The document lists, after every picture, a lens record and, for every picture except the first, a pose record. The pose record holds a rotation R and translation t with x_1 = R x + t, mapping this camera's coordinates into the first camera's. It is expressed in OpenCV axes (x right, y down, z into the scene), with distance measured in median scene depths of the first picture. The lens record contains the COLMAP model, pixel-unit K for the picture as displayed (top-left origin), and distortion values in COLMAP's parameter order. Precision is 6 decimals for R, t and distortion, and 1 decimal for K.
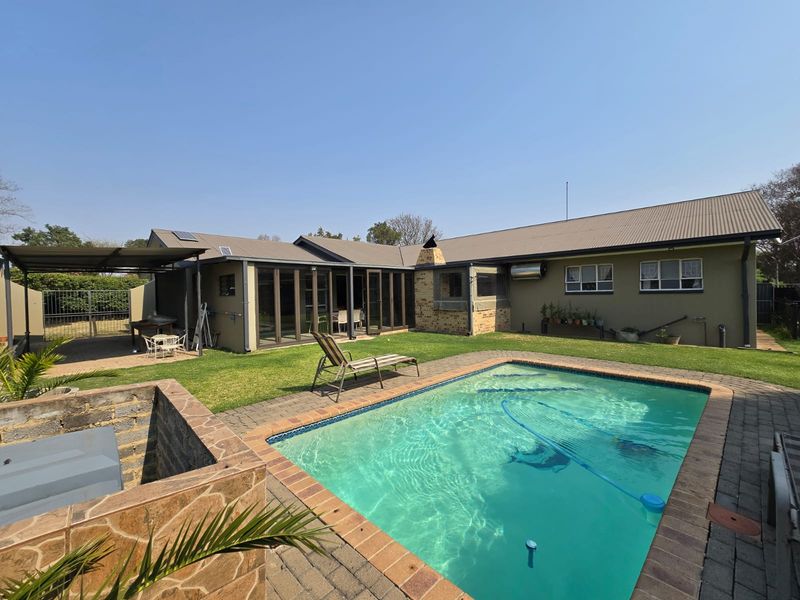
lens RADIAL K [[332.1, 0, 397.4], [0, 332.1, 302.2], [0, 0, 1]] dist [-0.001149, 0.000030]
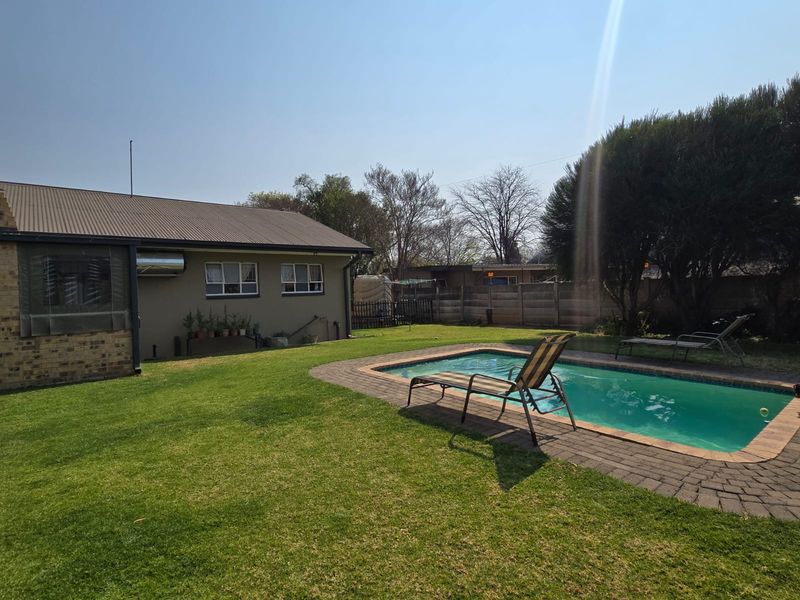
lens RADIAL K [[433.7, 0, 400.0], [0, 433.7, 300.0], [0, 0, 1]] dist [-0.003360, -0.000046]
pose [[0.065515, -0.006380, 0.997831, -0.480176], [0.048314, 0.998827, 0.003214, -0.002626], [-0.996681, 0.047998, 0.065746, 0.543758]]
